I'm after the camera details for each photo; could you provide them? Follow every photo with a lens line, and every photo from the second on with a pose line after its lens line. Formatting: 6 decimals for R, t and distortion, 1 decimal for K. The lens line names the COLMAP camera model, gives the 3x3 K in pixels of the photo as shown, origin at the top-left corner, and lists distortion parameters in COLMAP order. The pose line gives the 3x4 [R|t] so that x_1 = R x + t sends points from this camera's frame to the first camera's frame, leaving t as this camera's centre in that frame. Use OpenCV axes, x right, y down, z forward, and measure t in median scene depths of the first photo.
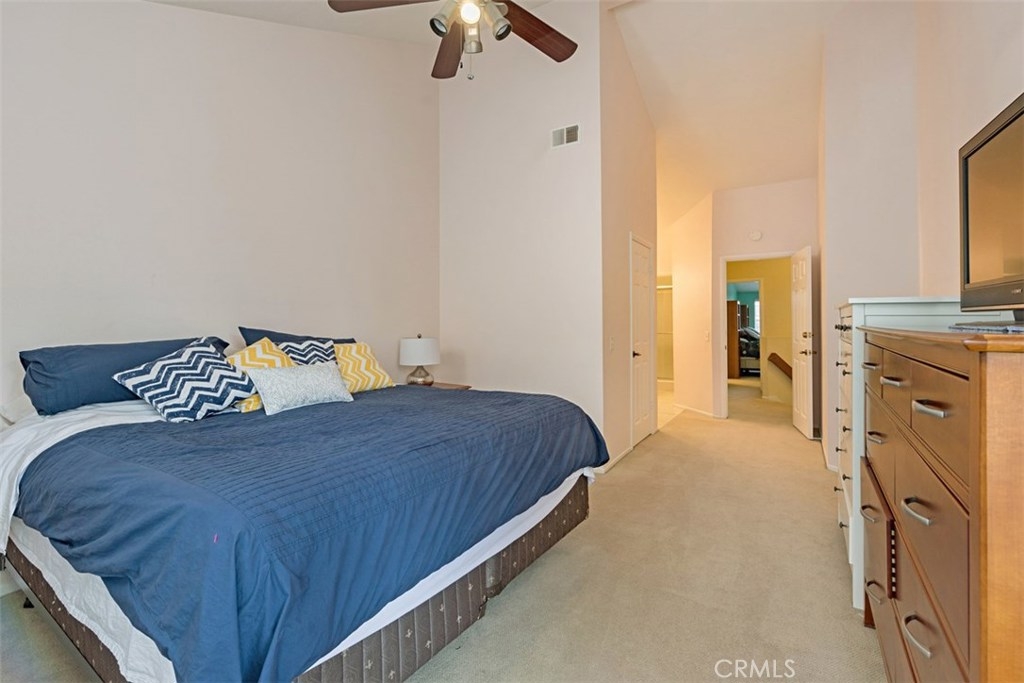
lens RADIAL K [[446.6, 0, 513.5], [0, 446.6, 335.4], [0, 0, 1]] dist [0.002813, -0.000319]
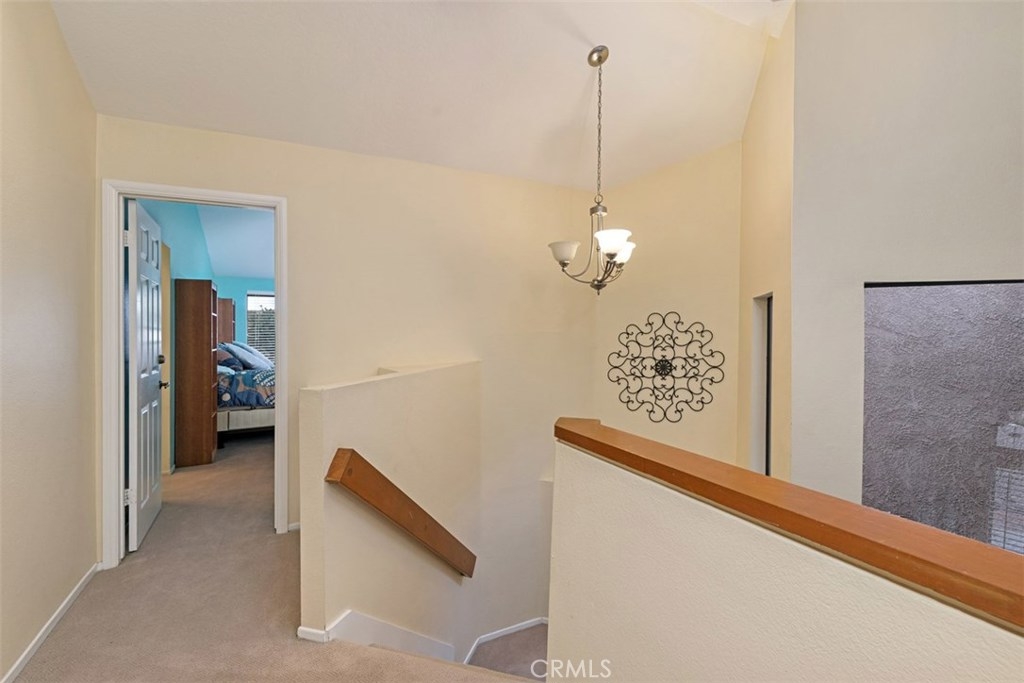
lens RADIAL K [[446.6, 0, 509.4], [0, 446.6, 338.6], [0, 0, 1]] dist [0.002813, -0.000319]
pose [[0.512493, -0.005892, 0.858671, 0.279090], [0.030631, 0.999465, -0.011424, -0.007543], [-0.858145, 0.032157, 0.512400, 0.527593]]
